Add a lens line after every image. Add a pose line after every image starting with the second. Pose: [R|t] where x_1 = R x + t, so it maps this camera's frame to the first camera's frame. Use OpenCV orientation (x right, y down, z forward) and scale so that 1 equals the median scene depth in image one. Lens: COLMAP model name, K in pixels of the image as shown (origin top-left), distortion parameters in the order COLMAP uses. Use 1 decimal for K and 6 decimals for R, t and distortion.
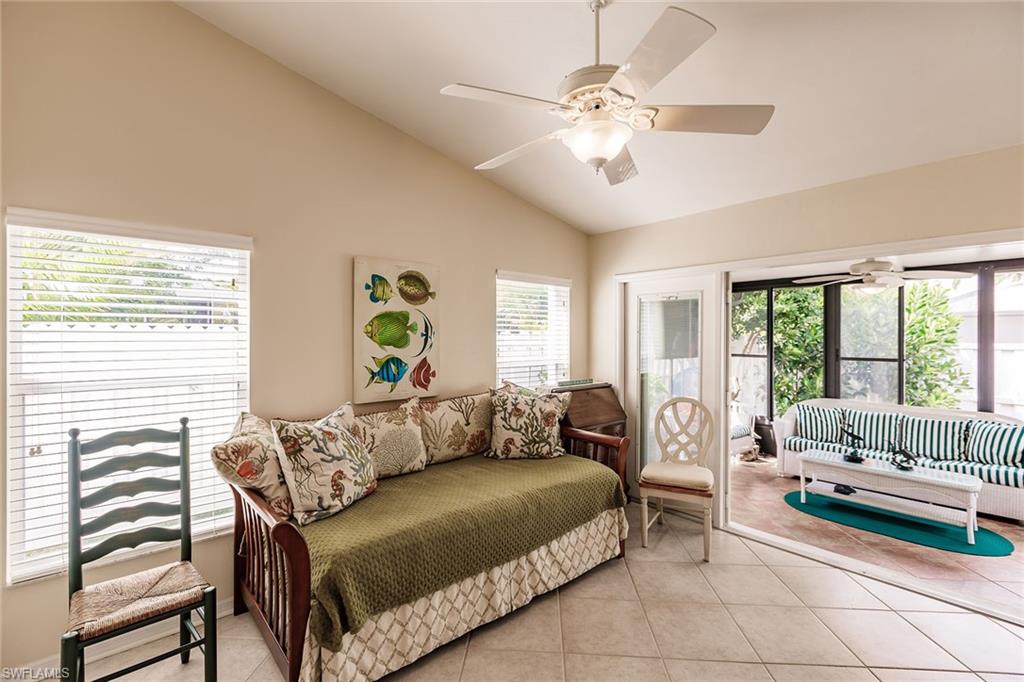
lens RADIAL K [[454.8, 0, 510.9], [0, 454.8, 336.4], [0, 0, 1]] dist [-0.001633, -0.000305]
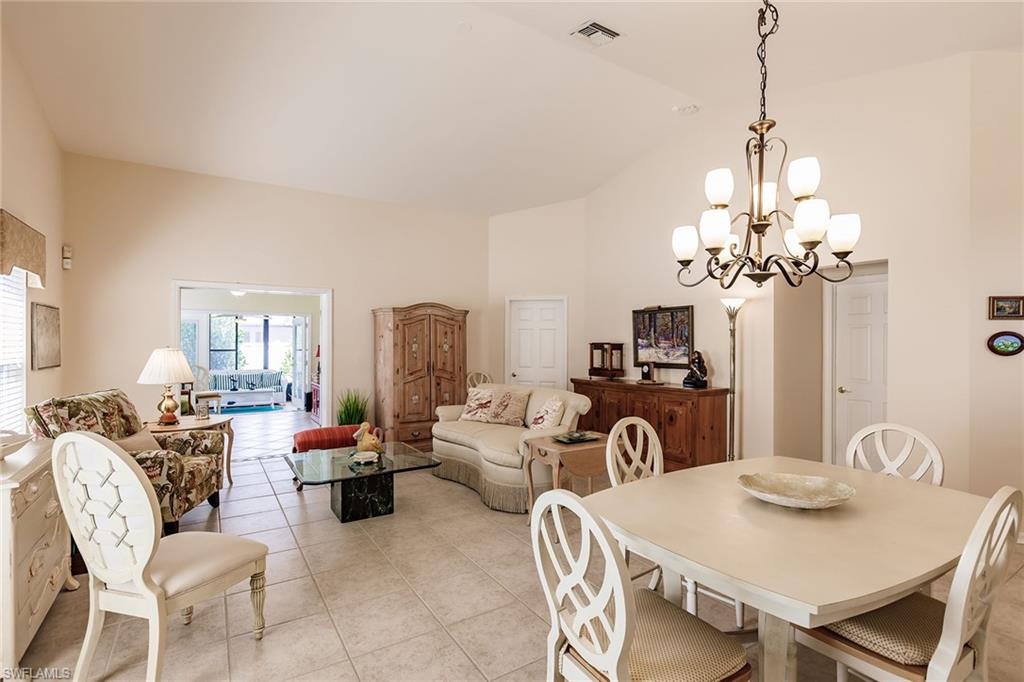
lens RADIAL K [[486.2, 0, 512.0], [0, 486.2, 341.0], [0, 0, 1]] dist [0.000040, 0.000083]
pose [[0.159809, -0.000237, 0.987148, -2.101269], [-0.005014, 0.999987, 0.001052, -0.003189], [-0.987135, -0.005118, 0.159806, -1.182789]]
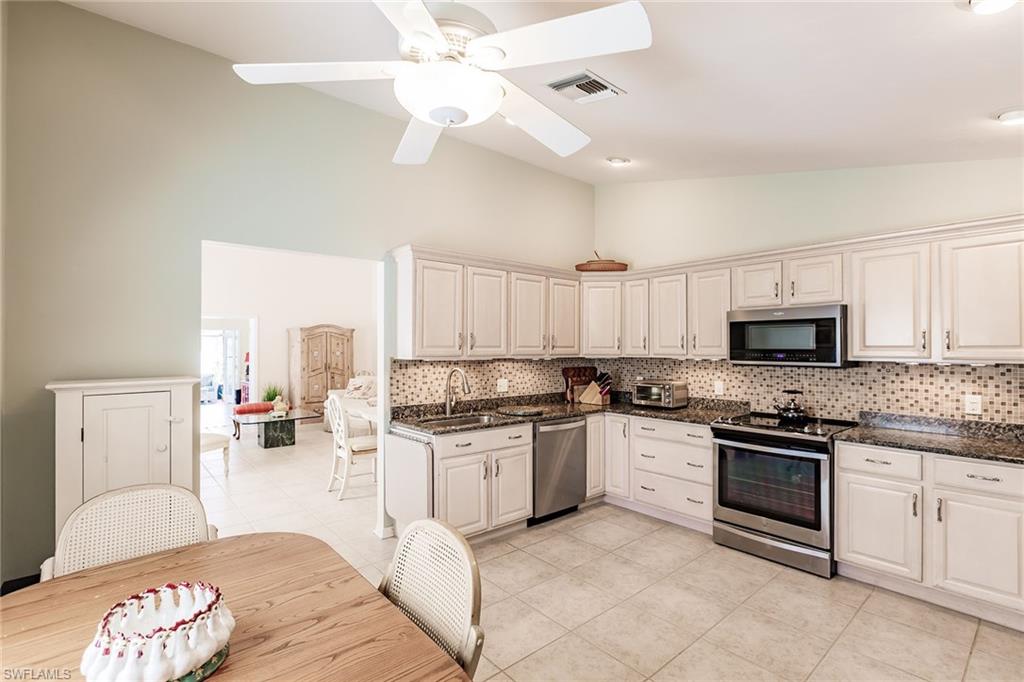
lens RADIAL K [[473.2, 0, 521.9], [0, 473.2, 343.6], [0, 0, 1]] dist [-0.004726, 0.000066]
pose [[0.002736, 0.008819, 0.999957, -3.167083], [0.001396, 0.999960, -0.008823, -0.008110], [-0.999995, 0.001420, 0.002723, -1.774925]]
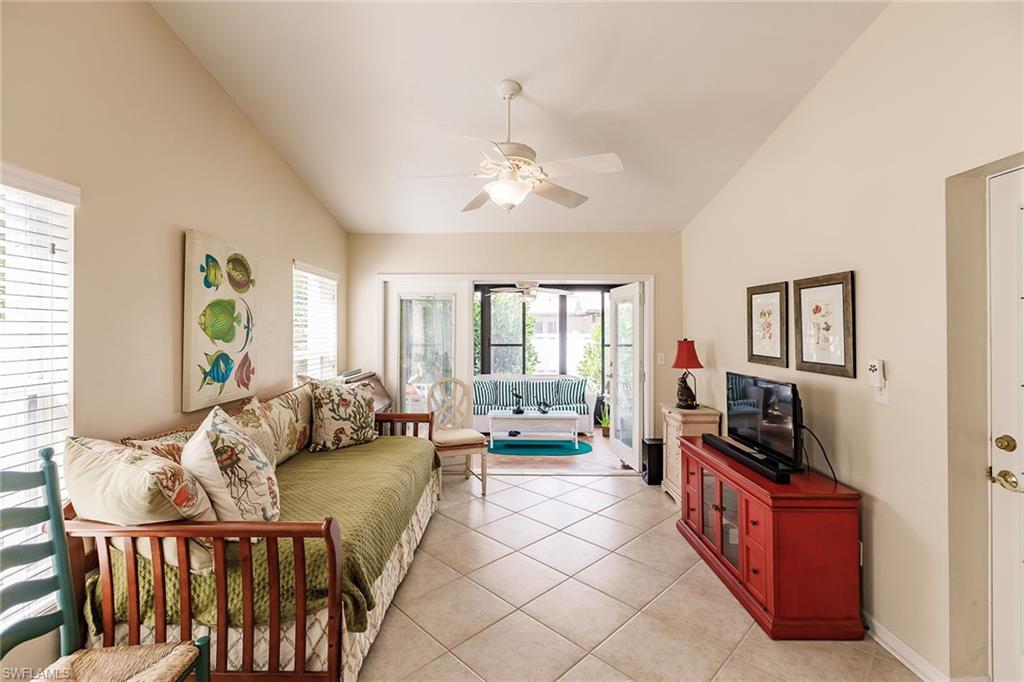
lens RADIAL K [[456.3, 0, 506.1], [0, 456.3, 327.8], [0, 0, 1]] dist [0.000682, 0.000036]
pose [[0.671445, 0.002930, 0.741049, -0.504887], [0.001033, 0.999988, -0.004890, 0.002738], [-0.741054, 0.004049, 0.671434, 0.029439]]
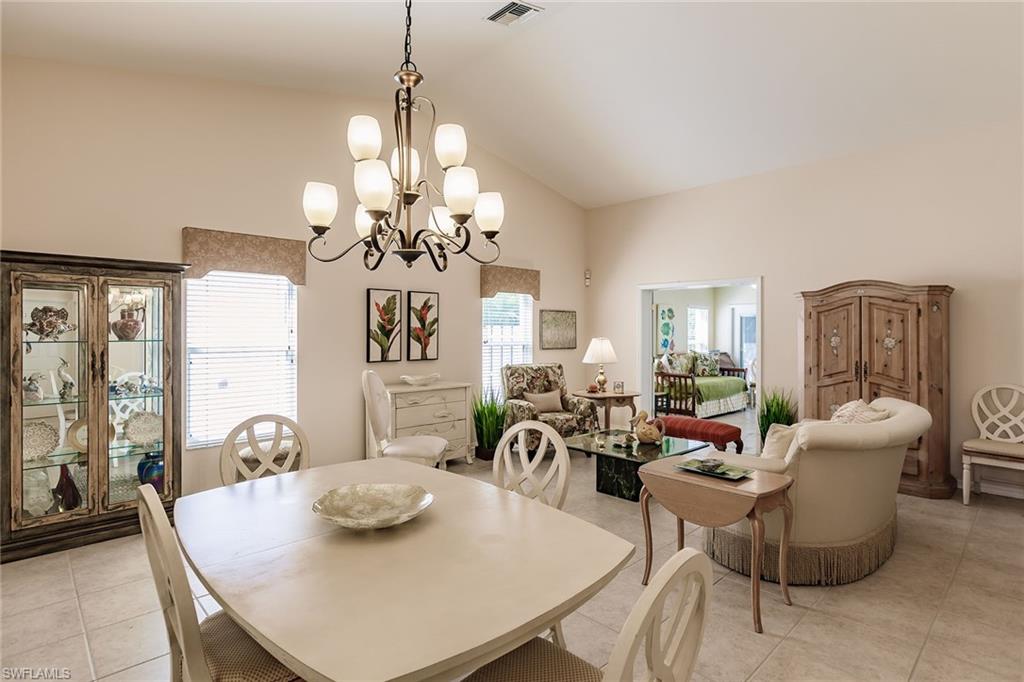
lens RADIAL K [[518.3, 0, 509.6], [0, 518.3, 326.6], [0, 0, 1]] dist [-0.000836, -0.000025]
pose [[0.999258, 0.003679, 0.038340, -1.274585], [-0.003416, 0.999970, -0.006941, -0.004480], [-0.038364, 0.006805, 0.999241, -2.048407]]
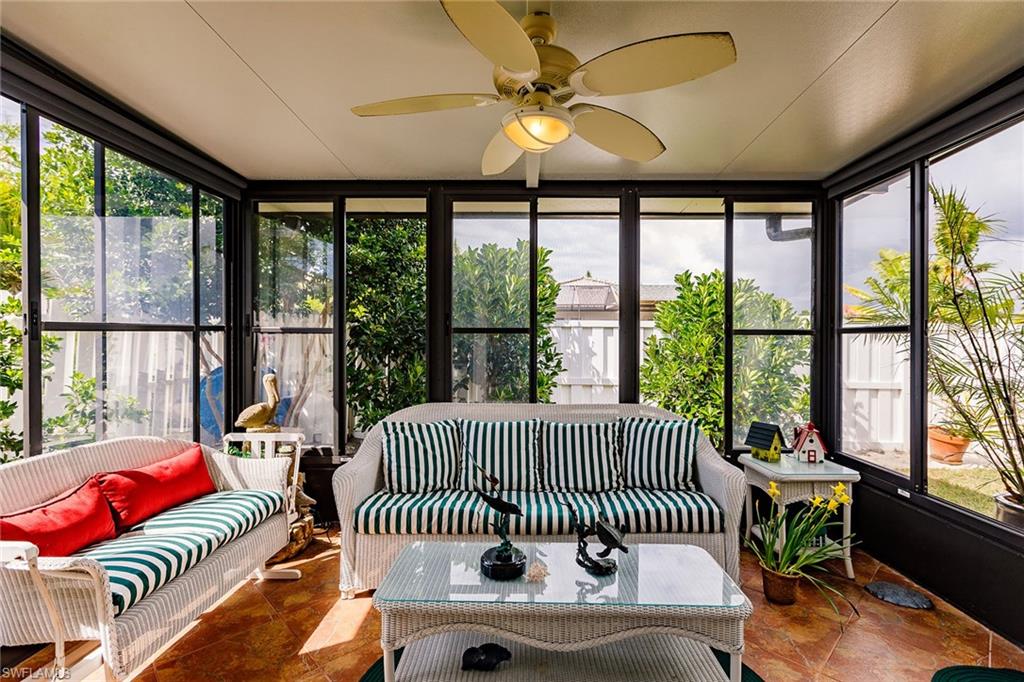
lens RADIAL K [[462.7, 0, 524.6], [0, 462.7, 340.4], [0, 0, 1]] dist [0.002325, 0.000066]
pose [[0.668992, -0.010088, 0.743201, 0.622758], [-0.001437, 0.999888, 0.014865, 0.090817], [-0.743268, -0.011013, 0.668903, 0.952301]]
